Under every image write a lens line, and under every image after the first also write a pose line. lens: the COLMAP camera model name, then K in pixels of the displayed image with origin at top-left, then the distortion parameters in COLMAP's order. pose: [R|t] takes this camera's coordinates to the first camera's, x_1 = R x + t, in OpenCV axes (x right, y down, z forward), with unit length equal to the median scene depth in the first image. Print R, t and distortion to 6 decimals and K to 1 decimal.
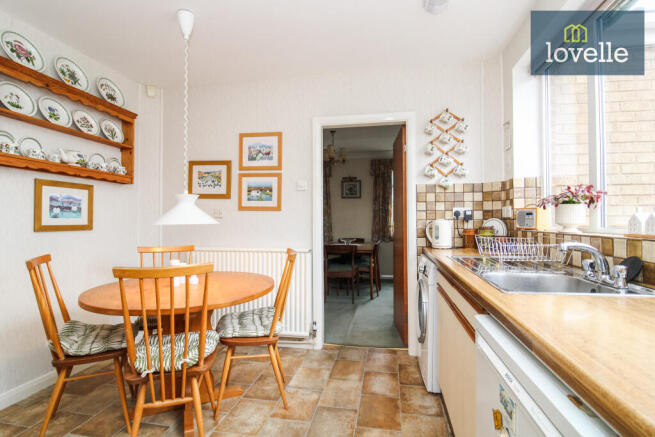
lens RADIAL K [[325.4, 0, 325.7], [0, 325.4, 216.6], [0, 0, 1]] dist [-0.000369, -0.000046]
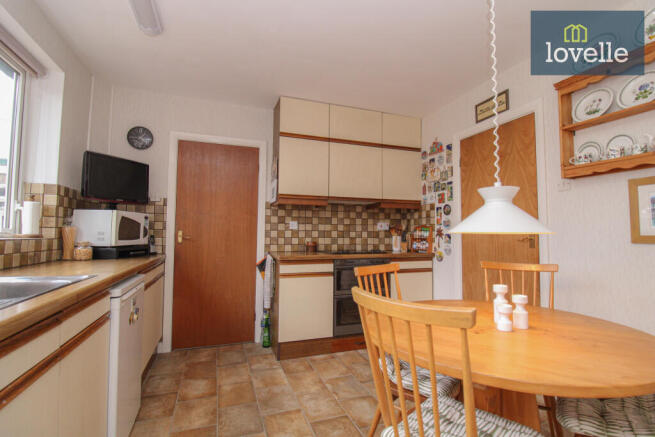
lens RADIAL K [[325.4, 0, 322.4], [0, 325.4, 220.3], [0, 0, 1]] dist [-0.000369, -0.000046]
pose [[-0.872838, -0.020438, -0.487582, 0.319441], [0.004996, 0.998696, -0.050805, 0.042377], [0.487985, -0.046780, -0.871598, 1.988140]]
